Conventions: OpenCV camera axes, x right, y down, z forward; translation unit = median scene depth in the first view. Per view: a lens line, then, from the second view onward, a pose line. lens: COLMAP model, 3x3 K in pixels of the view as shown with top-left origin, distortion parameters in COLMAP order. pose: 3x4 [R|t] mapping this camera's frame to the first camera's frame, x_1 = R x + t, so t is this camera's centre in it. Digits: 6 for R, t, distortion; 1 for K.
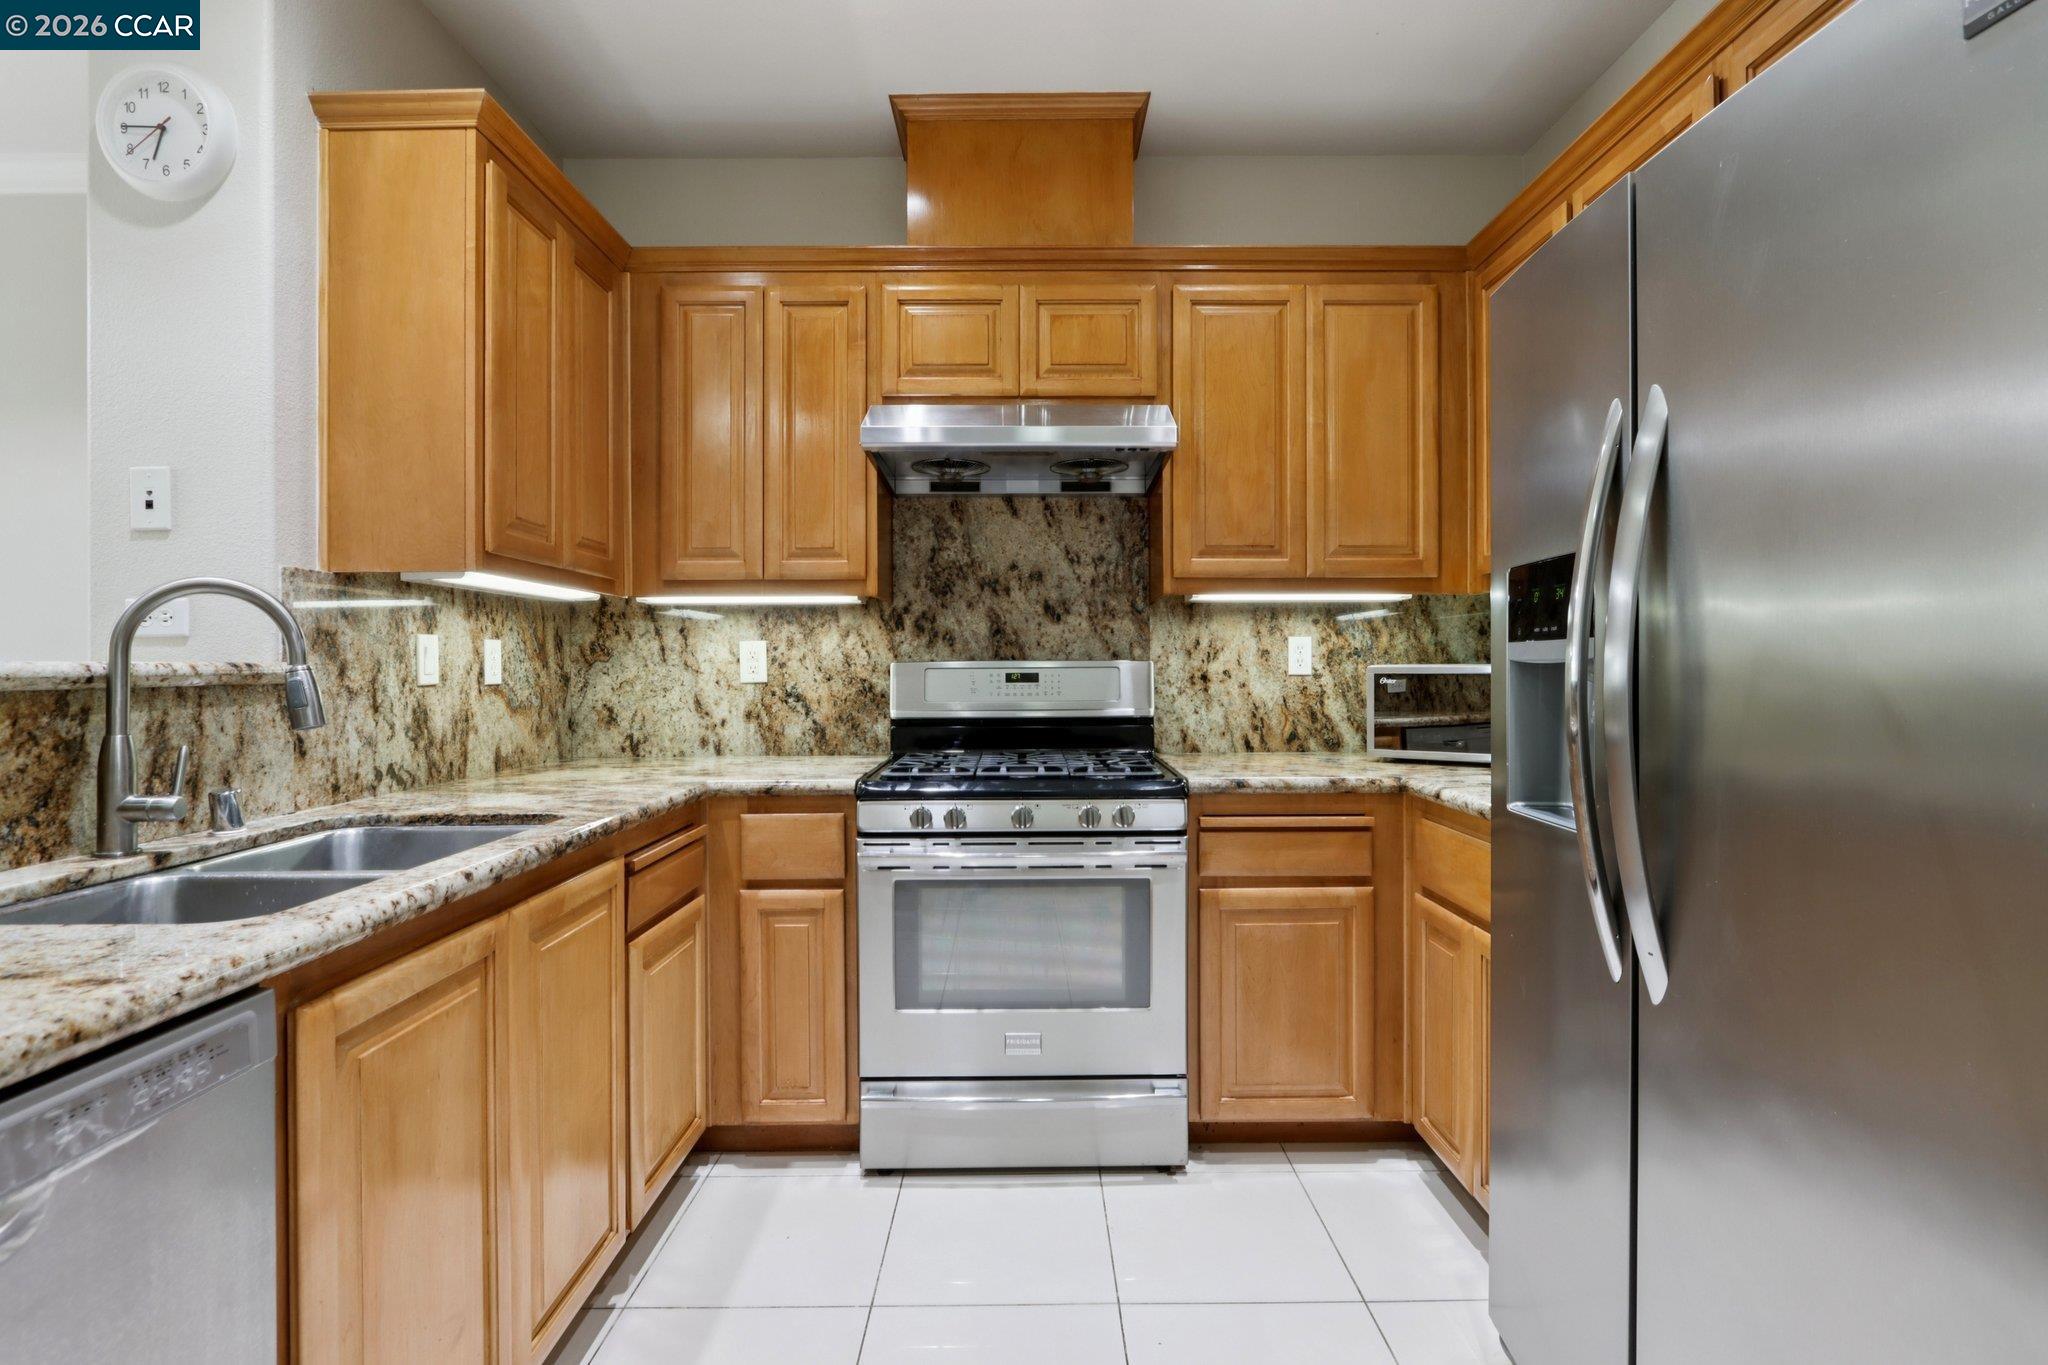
lens RADIAL K [[946.7, 0, 1028.2], [0, 946.7, 675.9], [0, 0, 1]] dist [-0.012144, 0.001404]
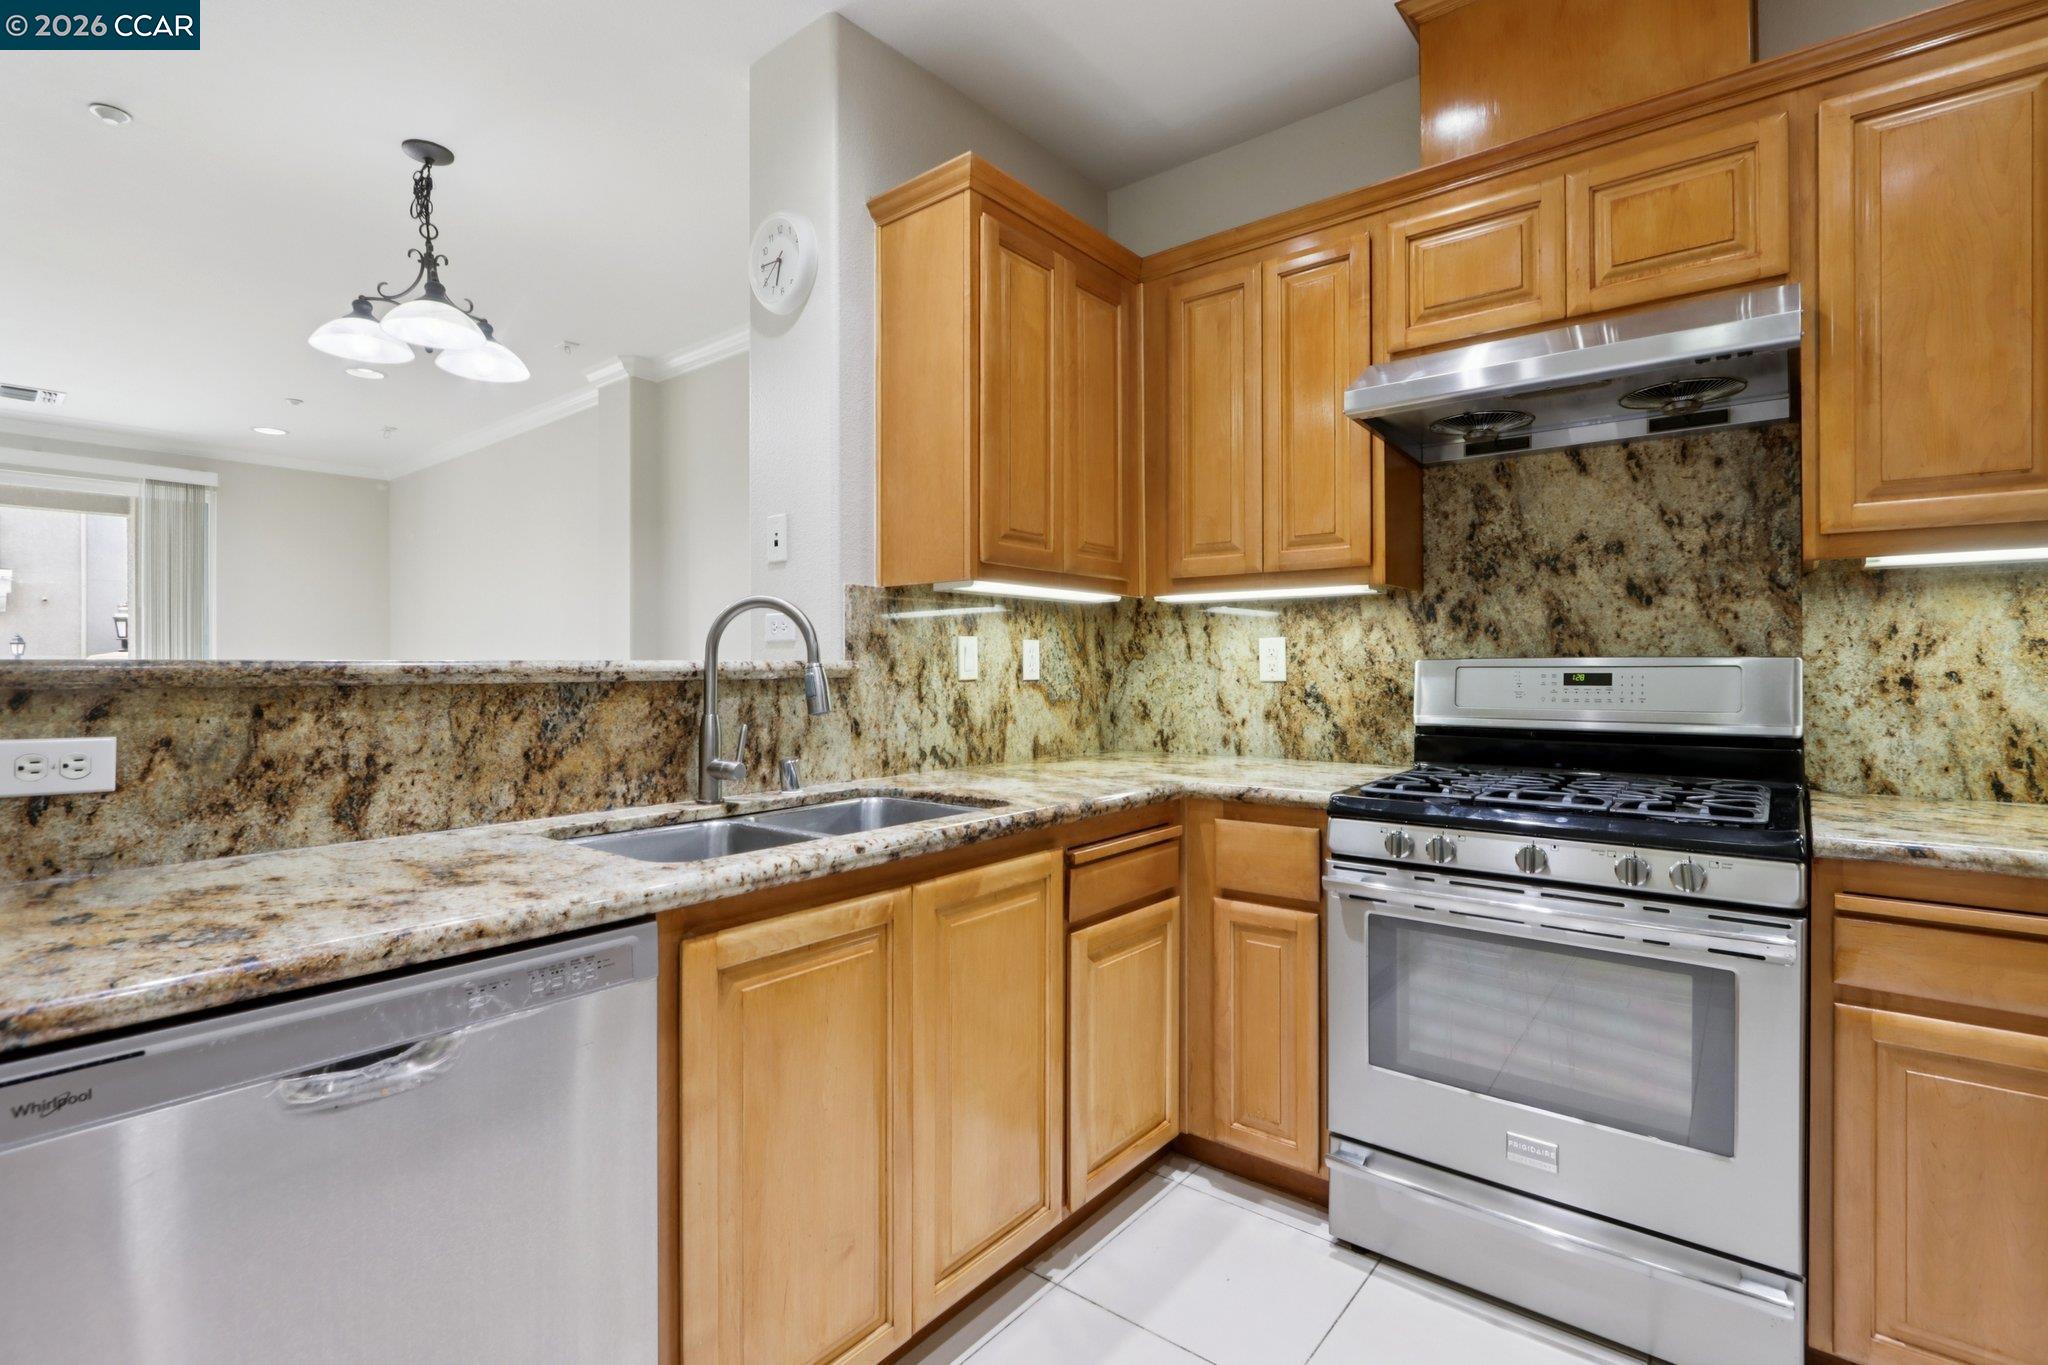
lens RADIAL K [[946.7, 0, 1027.7], [0, 946.7, 671.6], [0, 0, 1]] dist [-0.012144, 0.001404]
pose [[0.777576, 0.006420, -0.628756, 0.150284], [-0.007402, 0.999972, 0.001056, -0.002268], [0.628745, 0.003833, 0.777602, 0.133225]]
